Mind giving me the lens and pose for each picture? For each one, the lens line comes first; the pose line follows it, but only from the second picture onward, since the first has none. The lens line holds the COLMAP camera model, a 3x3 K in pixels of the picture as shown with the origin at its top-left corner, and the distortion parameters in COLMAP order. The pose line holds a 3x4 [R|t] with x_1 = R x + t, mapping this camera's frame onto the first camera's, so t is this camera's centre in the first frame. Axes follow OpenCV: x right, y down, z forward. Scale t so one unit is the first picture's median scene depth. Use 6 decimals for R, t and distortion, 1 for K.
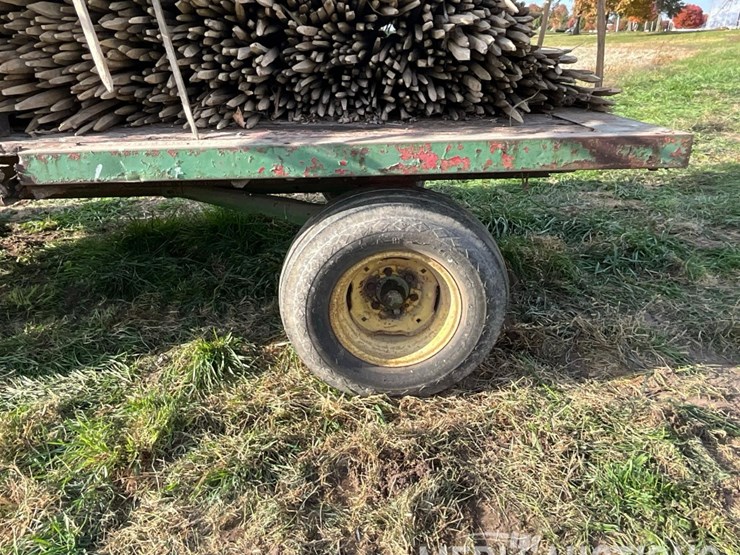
lens RADIAL K [[552.1, 0, 370.0], [0, 552.1, 277.5], [0, 0, 1]] dist [-0.002233, -0.006298]
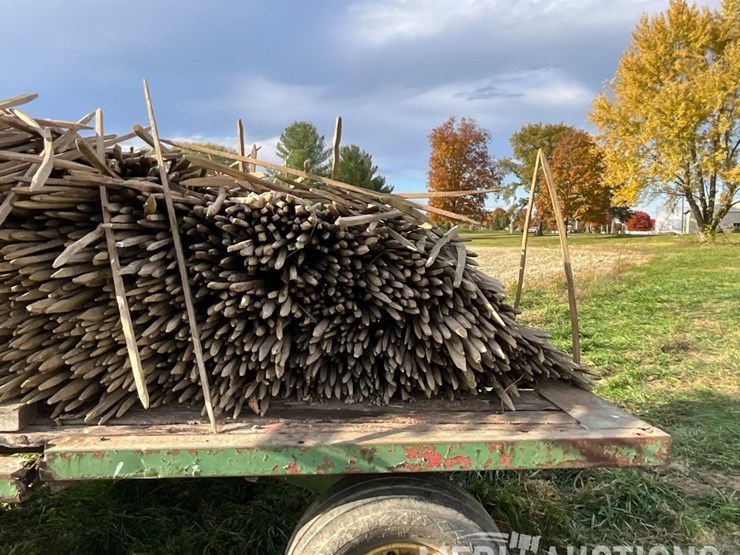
lens RADIAL K [[552.1, 0, 370.0], [0, 552.1, 277.5], [0, 0, 1]] dist [-0.002233, -0.006298]
pose [[0.999323, 0.015817, 0.033209, -0.052488], [-0.004220, 0.946163, -0.323664, -0.184809], [-0.036541, 0.323305, 0.945589, -0.115163]]
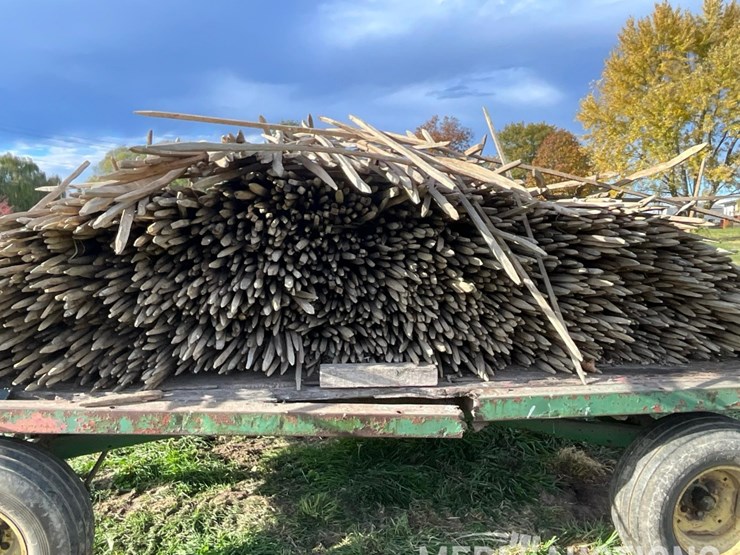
lens RADIAL K [[552.1, 0, 370.0], [0, 552.1, 277.5], [0, 0, 1]] dist [-0.002233, -0.006298]
pose [[0.997232, 0.004914, 0.074195, -0.925160], [0.019199, 0.946963, -0.320767, -0.068785], [-0.071836, 0.321304, 0.944248, -0.341496]]
